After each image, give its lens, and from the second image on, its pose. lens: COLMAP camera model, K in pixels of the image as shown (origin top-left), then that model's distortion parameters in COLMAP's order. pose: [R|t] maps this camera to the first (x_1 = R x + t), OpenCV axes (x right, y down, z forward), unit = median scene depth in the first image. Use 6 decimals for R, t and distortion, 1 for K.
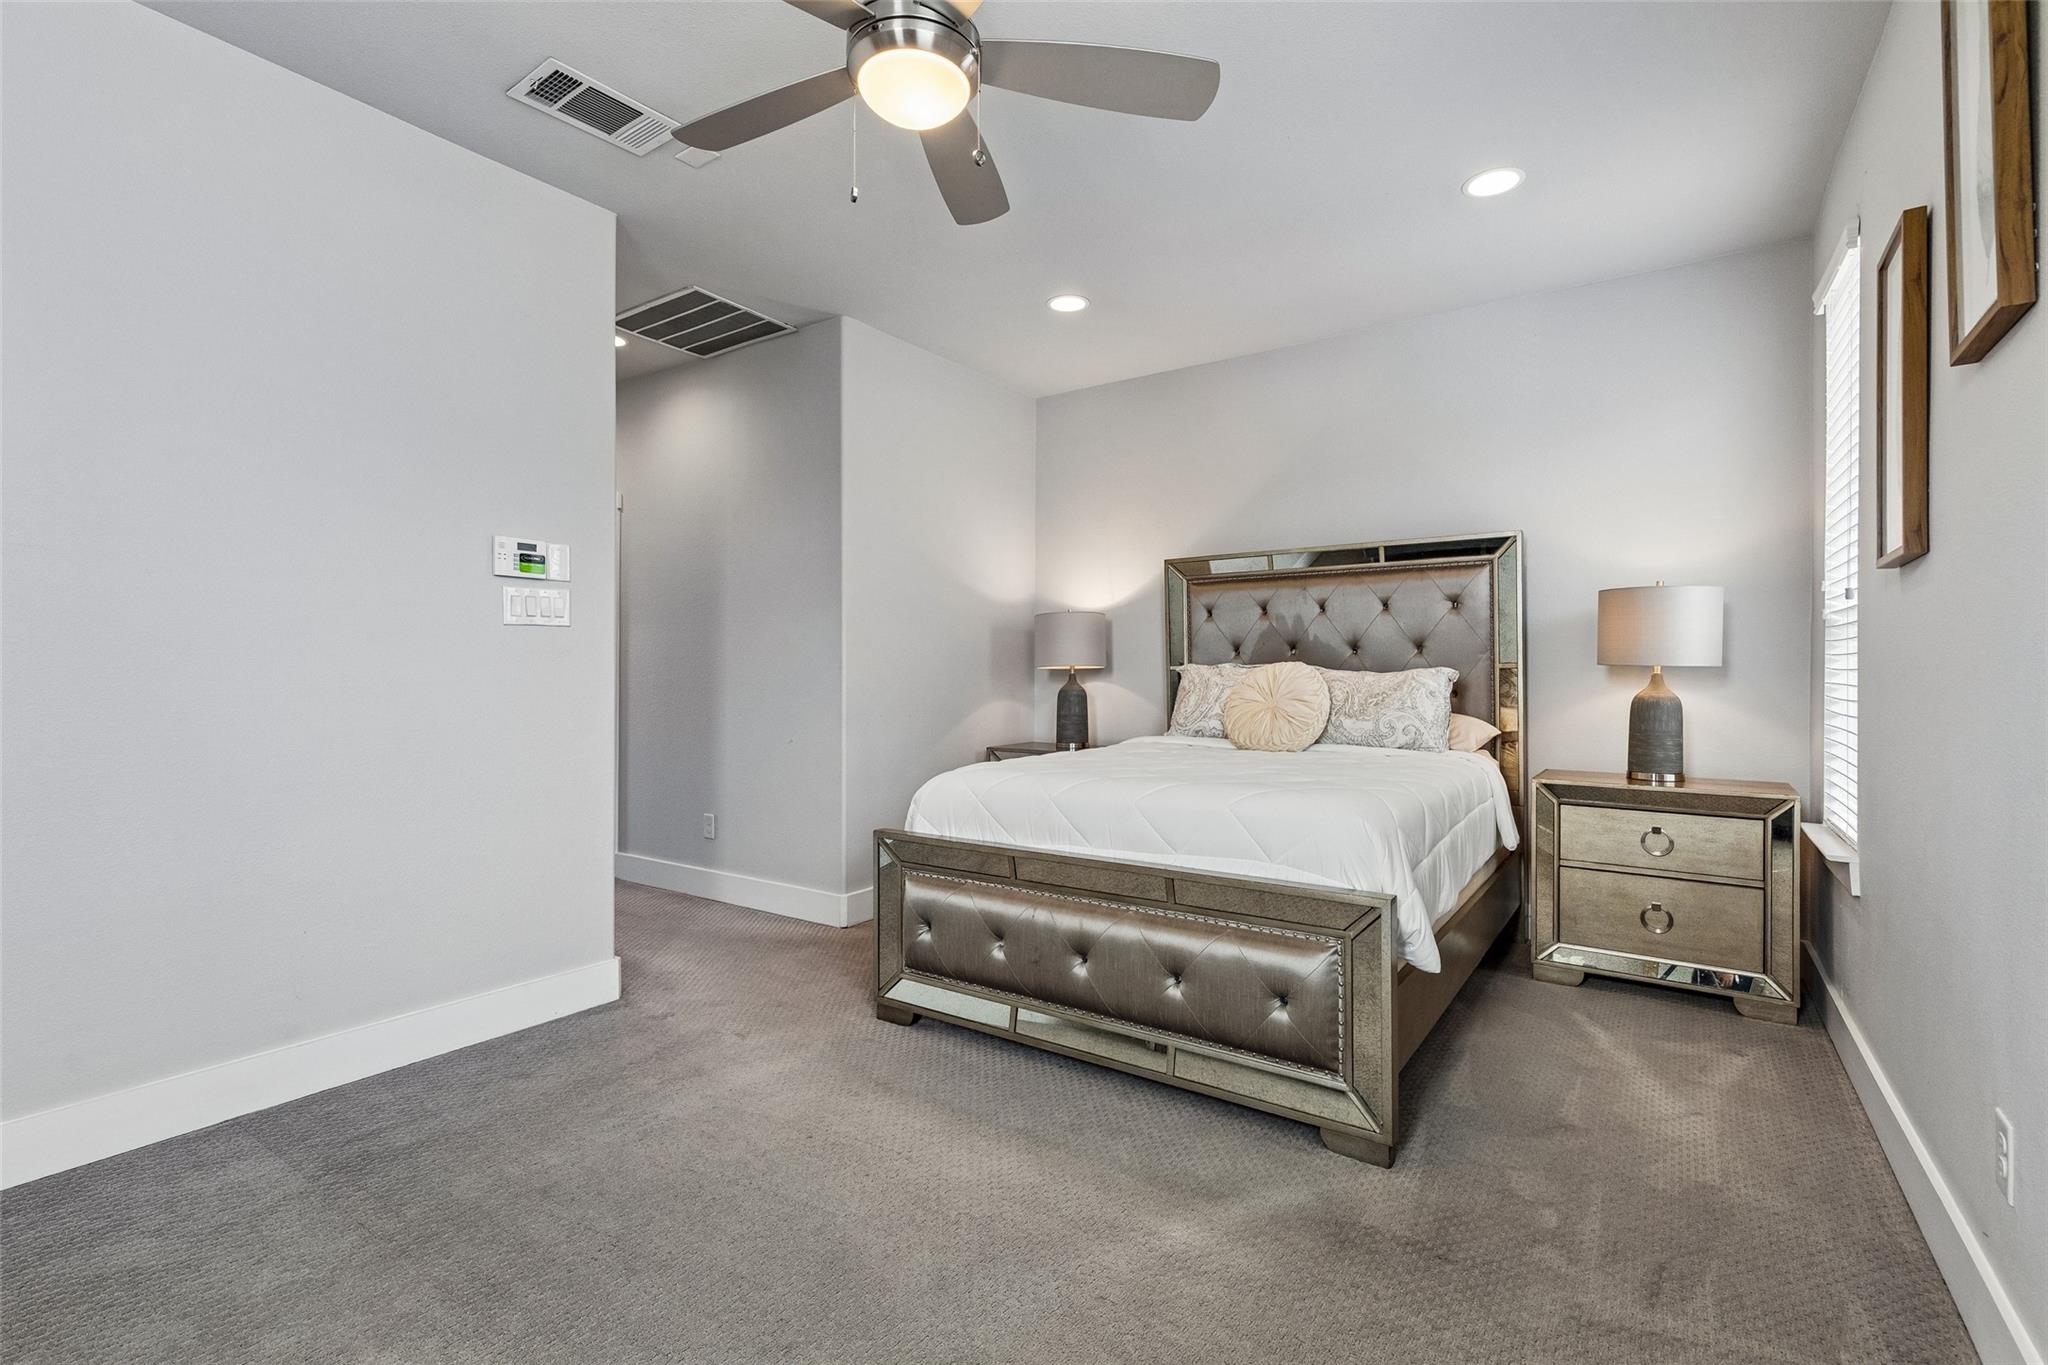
lens RADIAL K [[928.6, 0, 1028.2], [0, 928.6, 673.2], [0, 0, 1]] dist [0.008797, -0.001155]
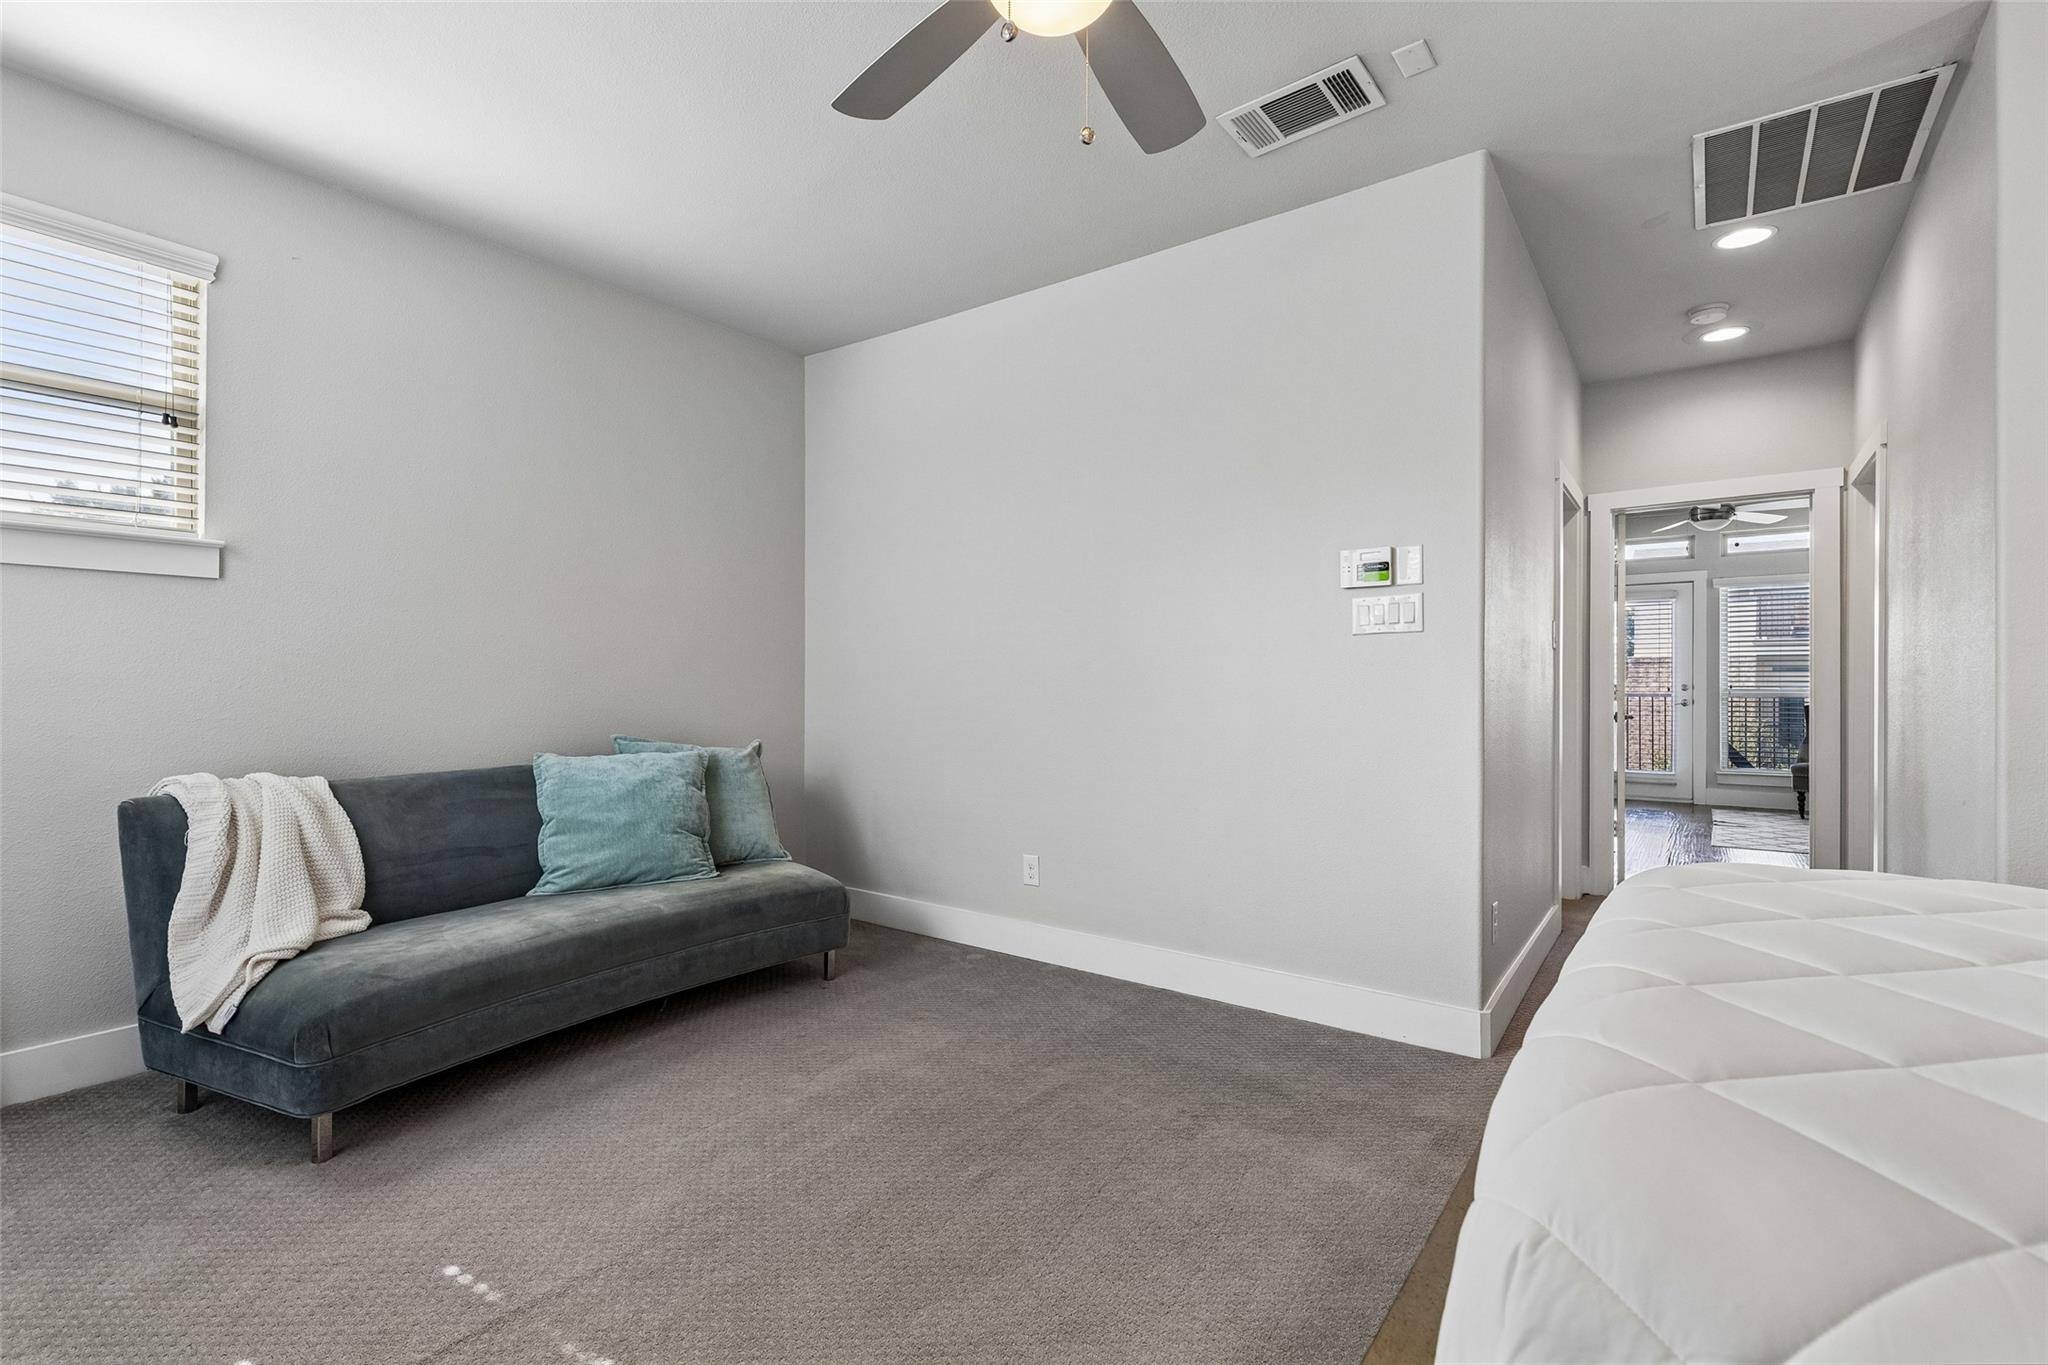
lens RADIAL K [[919.9, 0, 1024.2], [0, 919.9, 676.8], [0, 0, 1]] dist [0.011252, -0.000393]
pose [[-0.023857, -0.008080, -0.999683, 0.399011], [-0.000492, 0.999967, -0.008070, 0.002567], [0.999715, 0.000300, -0.023861, 0.554535]]
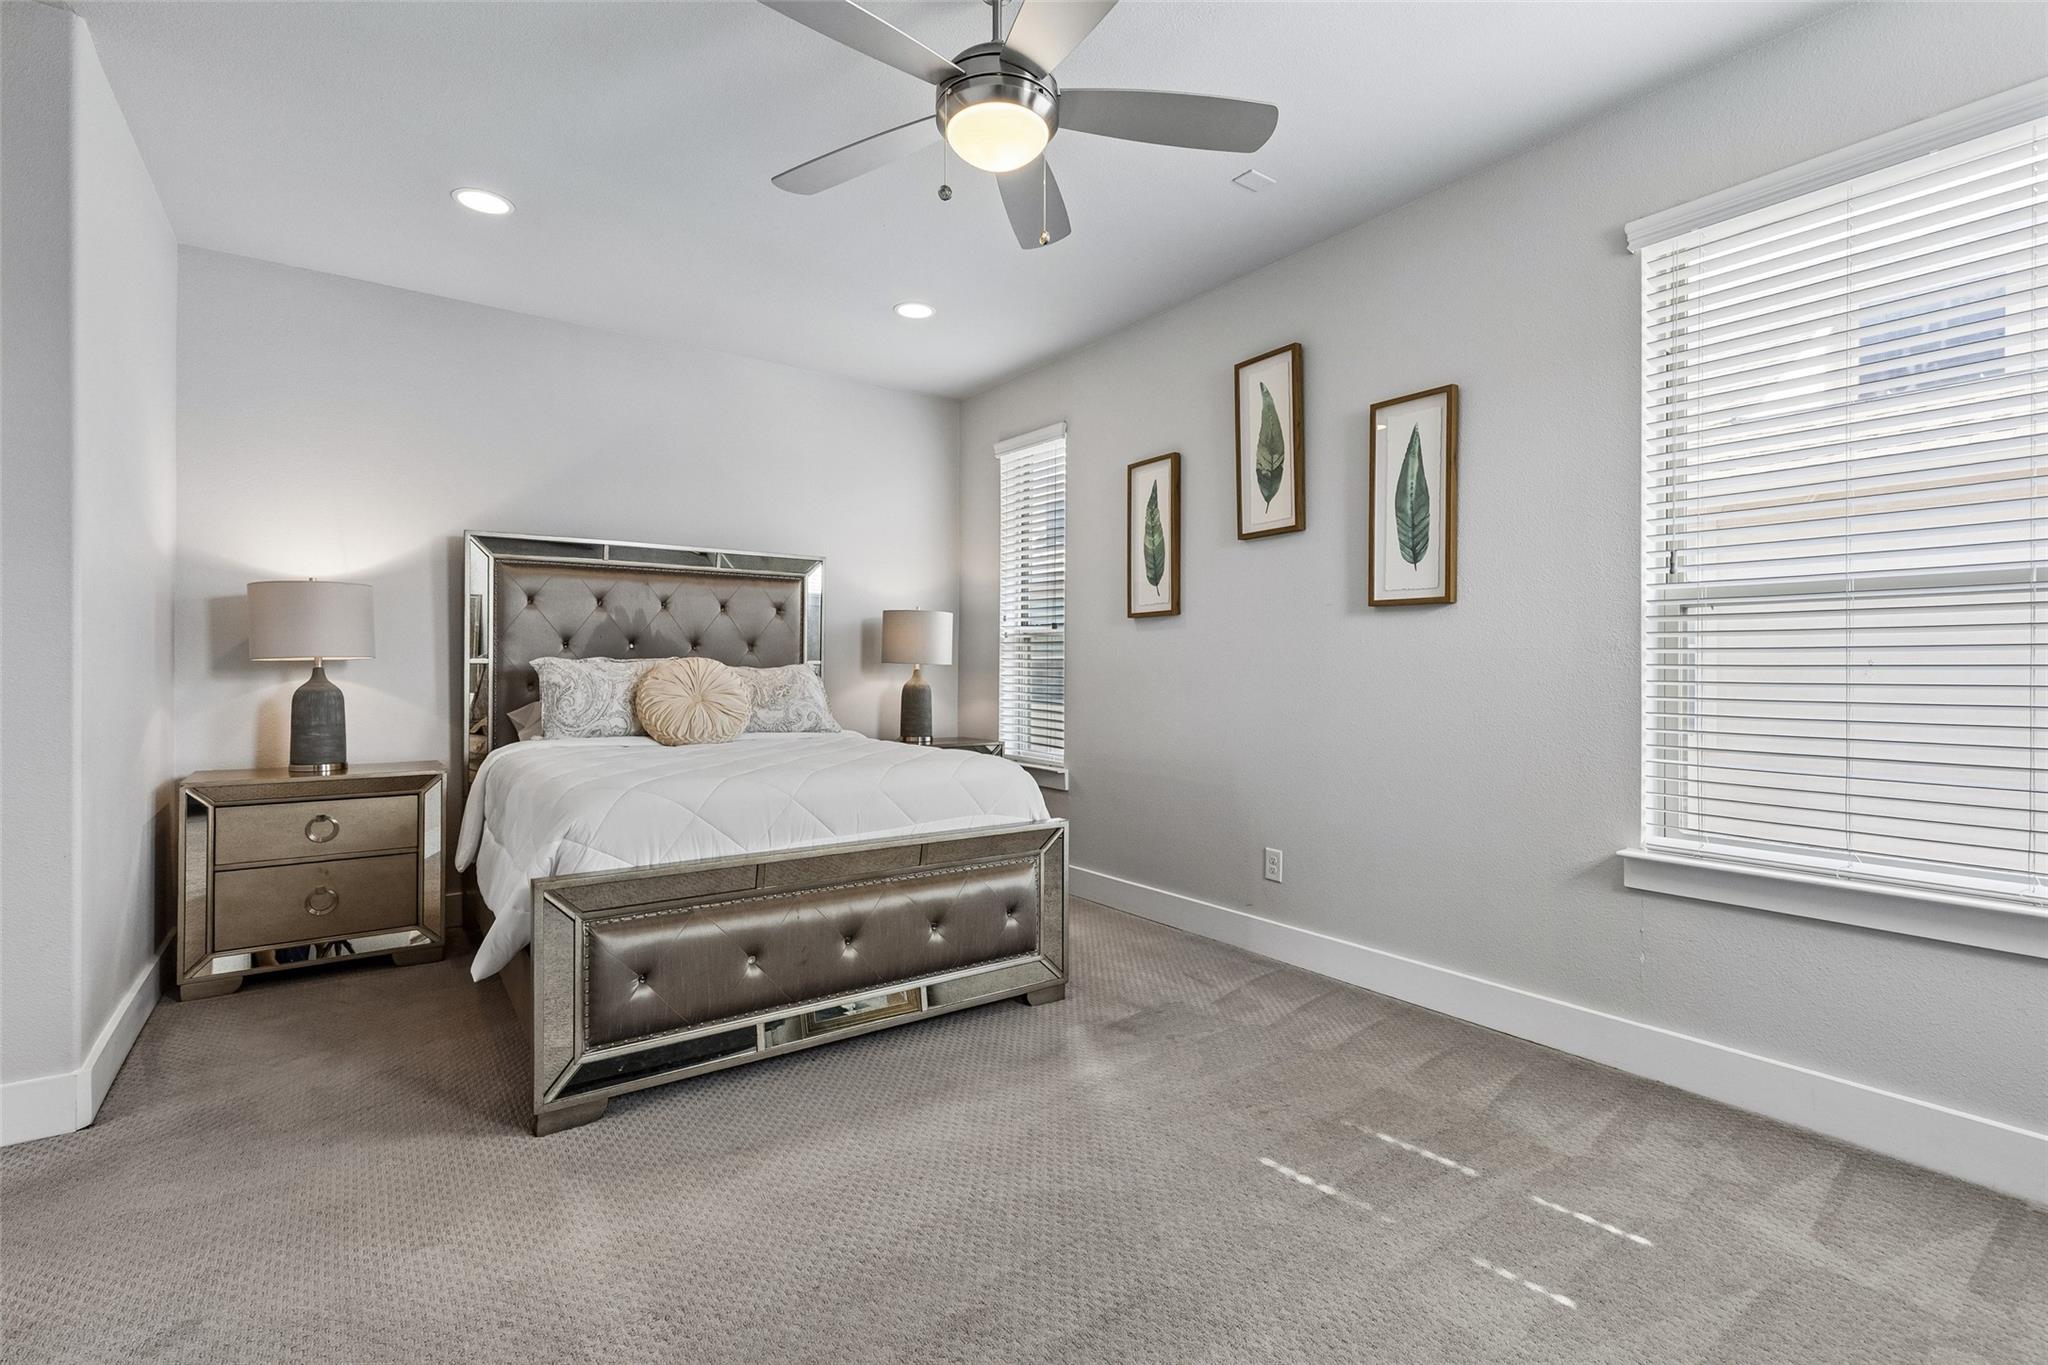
lens RADIAL K [[928.6, 0, 1028.2], [0, 928.6, 673.2], [0, 0, 1]] dist [0.008797, -0.001155]
pose [[0.327953, -0.003853, 0.944686, -0.634215], [-0.006532, 0.999959, 0.006347, -0.003917], [-0.944671, -0.008252, 0.327915, 0.337629]]
